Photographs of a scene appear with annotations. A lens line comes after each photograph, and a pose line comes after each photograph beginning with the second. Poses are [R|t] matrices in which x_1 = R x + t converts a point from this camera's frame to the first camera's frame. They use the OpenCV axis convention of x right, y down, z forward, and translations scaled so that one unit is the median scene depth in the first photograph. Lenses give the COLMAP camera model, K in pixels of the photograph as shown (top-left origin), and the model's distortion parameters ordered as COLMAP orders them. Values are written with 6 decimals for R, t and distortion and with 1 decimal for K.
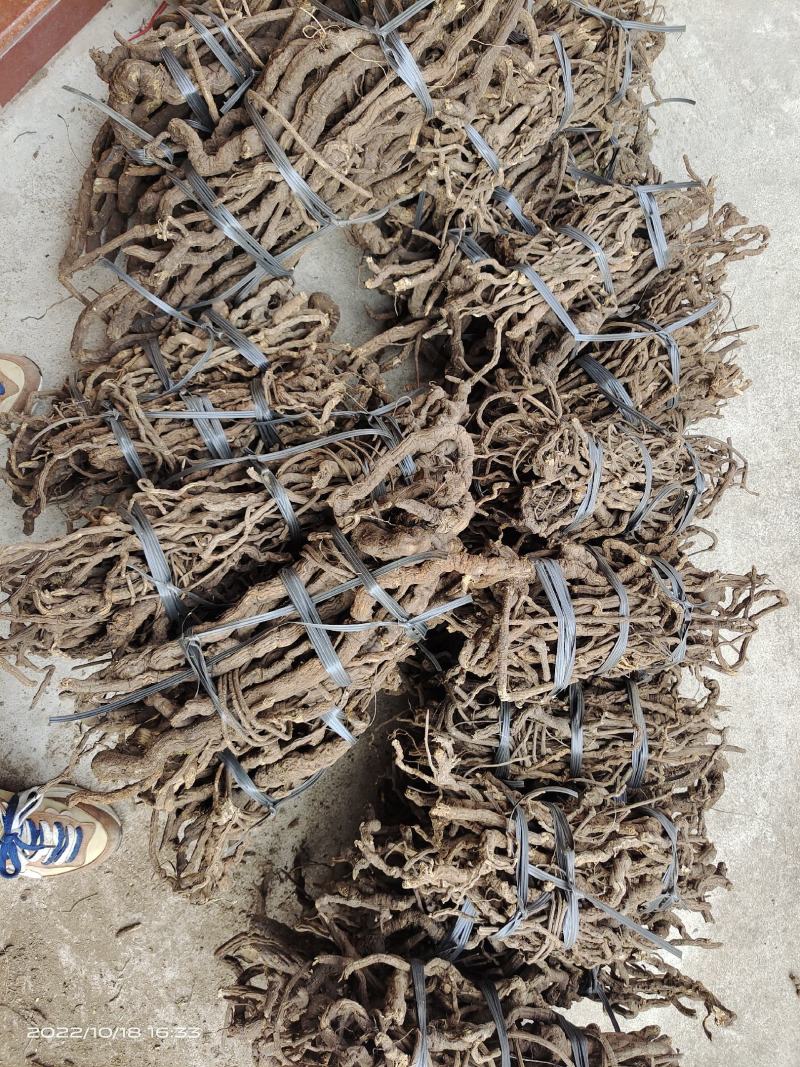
lens RADIAL K [[894.3, 0, 400.0], [0, 894.3, 533.5], [0, 0, 1]] dist [0.057593, -0.006416]
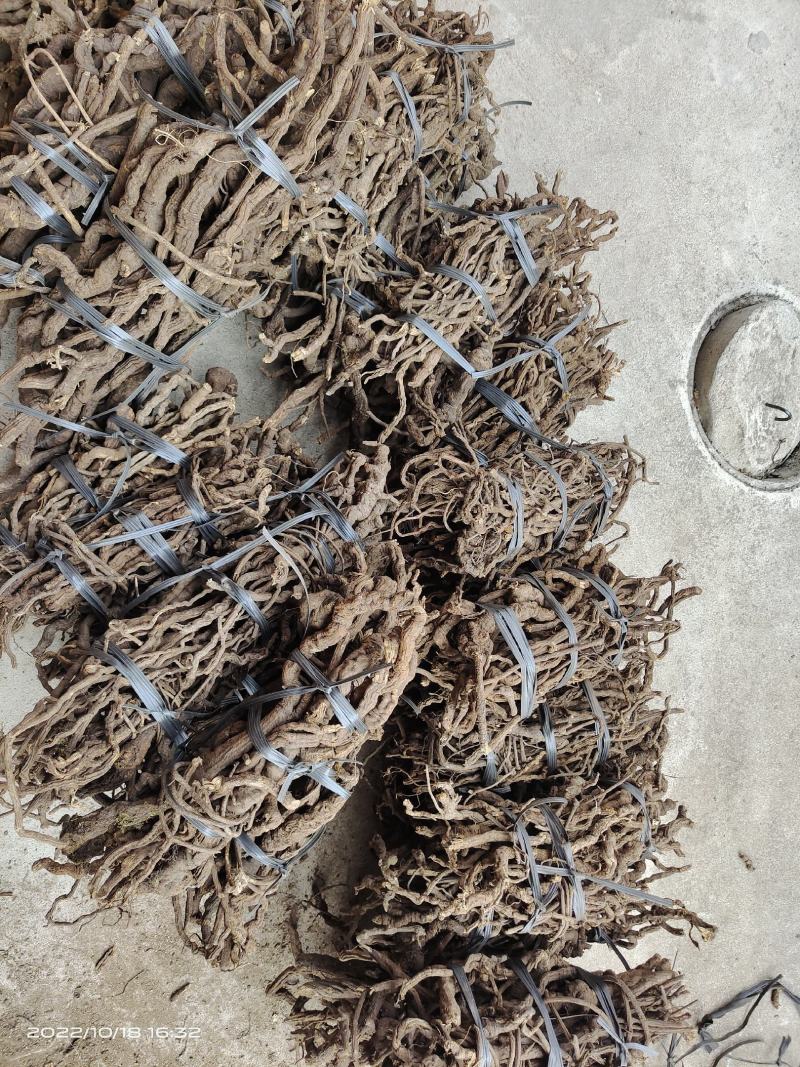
lens RADIAL K [[923.4, 0, 380.0], [0, 923.4, 534.2], [0, 0, 1]] dist [0.079352, -0.005178]
pose [[0.966493, -0.225975, 0.121761, -0.087596], [0.205536, 0.965436, 0.160275, -0.241837], [-0.153770, -0.129878, 0.979534, -0.077103]]
